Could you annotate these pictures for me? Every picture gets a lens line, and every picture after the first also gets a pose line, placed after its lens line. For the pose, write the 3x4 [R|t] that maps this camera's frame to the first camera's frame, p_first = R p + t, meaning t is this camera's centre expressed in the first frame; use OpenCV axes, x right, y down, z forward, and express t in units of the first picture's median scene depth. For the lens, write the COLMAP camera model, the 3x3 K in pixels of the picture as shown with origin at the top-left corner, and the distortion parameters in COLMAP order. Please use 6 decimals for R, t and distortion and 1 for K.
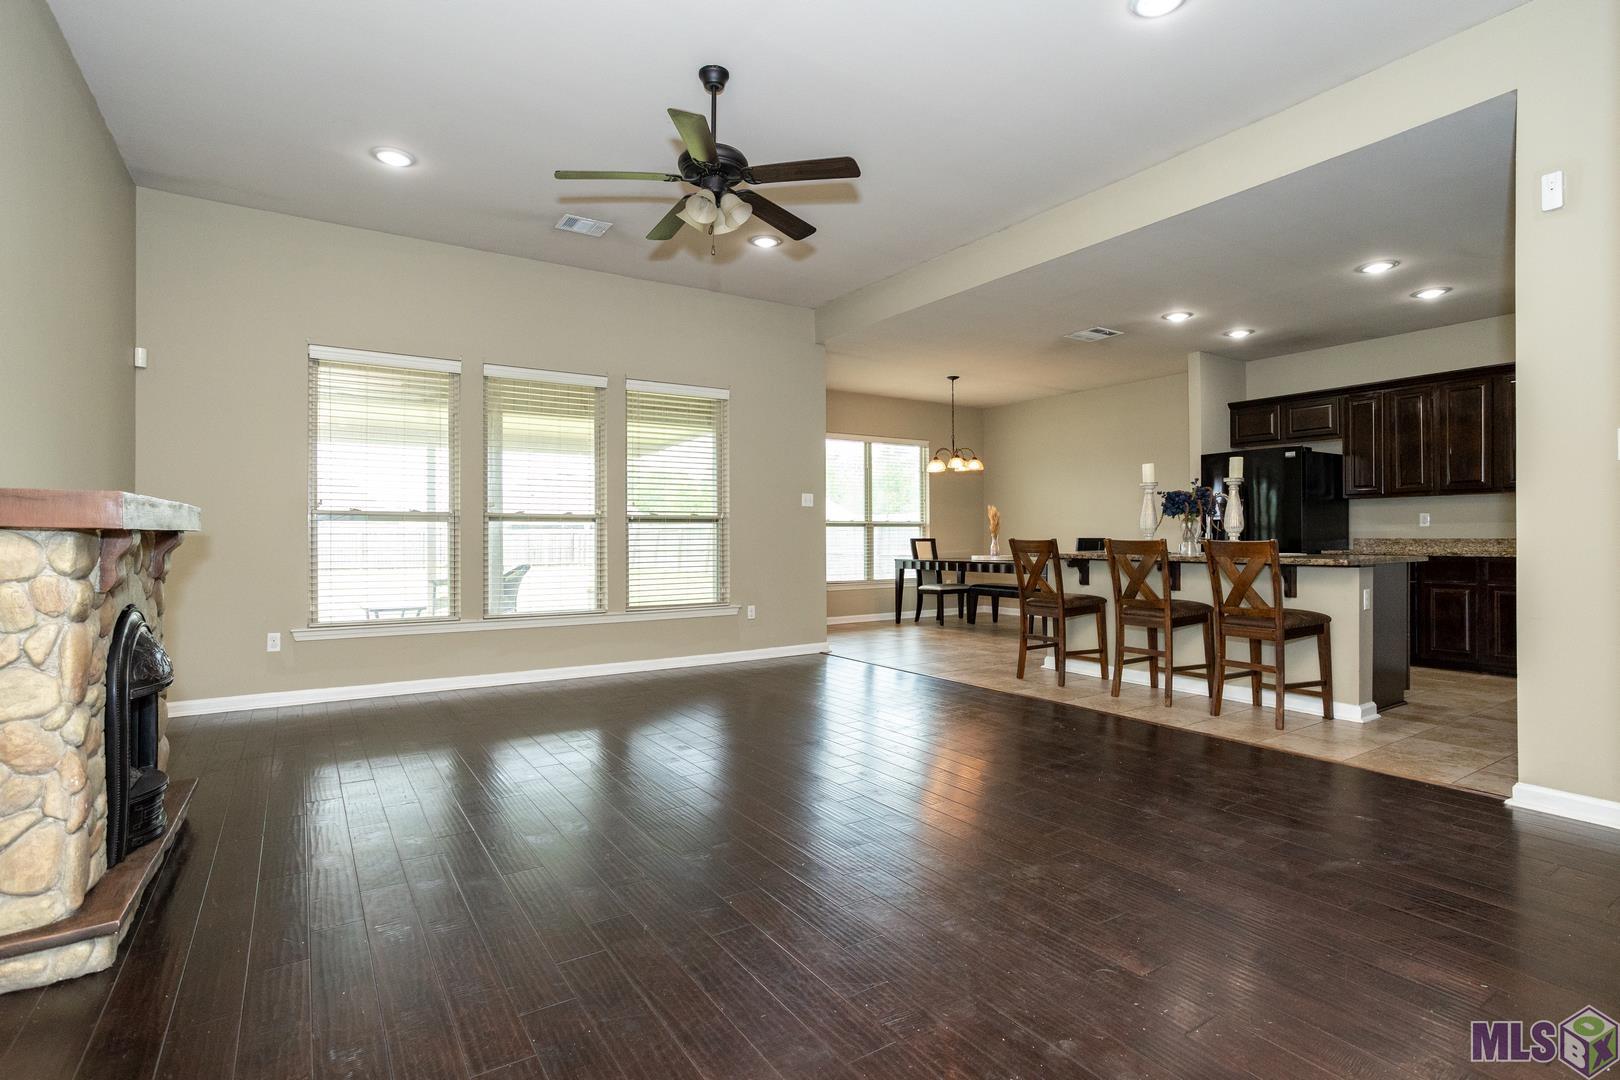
lens RADIAL K [[840.8, 0, 831.8], [0, 840.8, 536.1], [0, 0, 1]] dist [-0.044107, 0.038688]
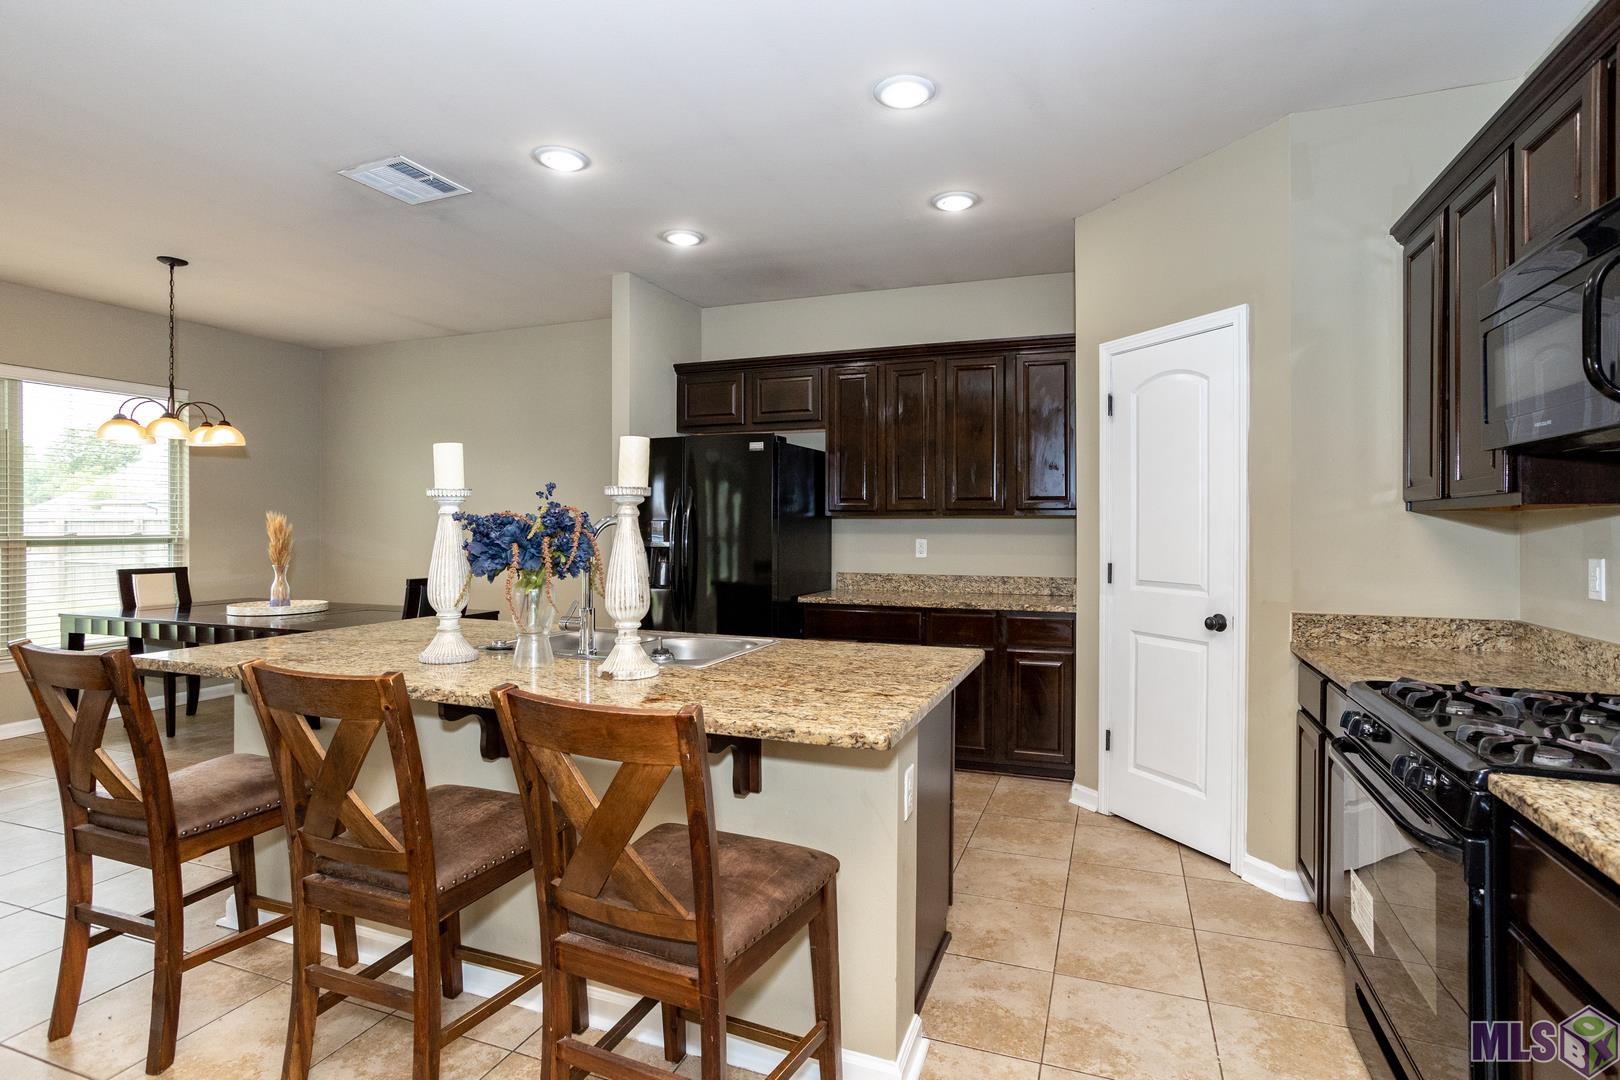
lens RADIAL K [[798.7, 0, 805.3], [0, 798.7, 513.8], [0, 0, 1]] dist [-0.043750, 0.030075]
pose [[0.847976, 0.015528, 0.529807, 0.264595], [-0.009194, 0.999851, -0.014589, -0.038896], [-0.529955, 0.007500, 0.847993, 0.472008]]
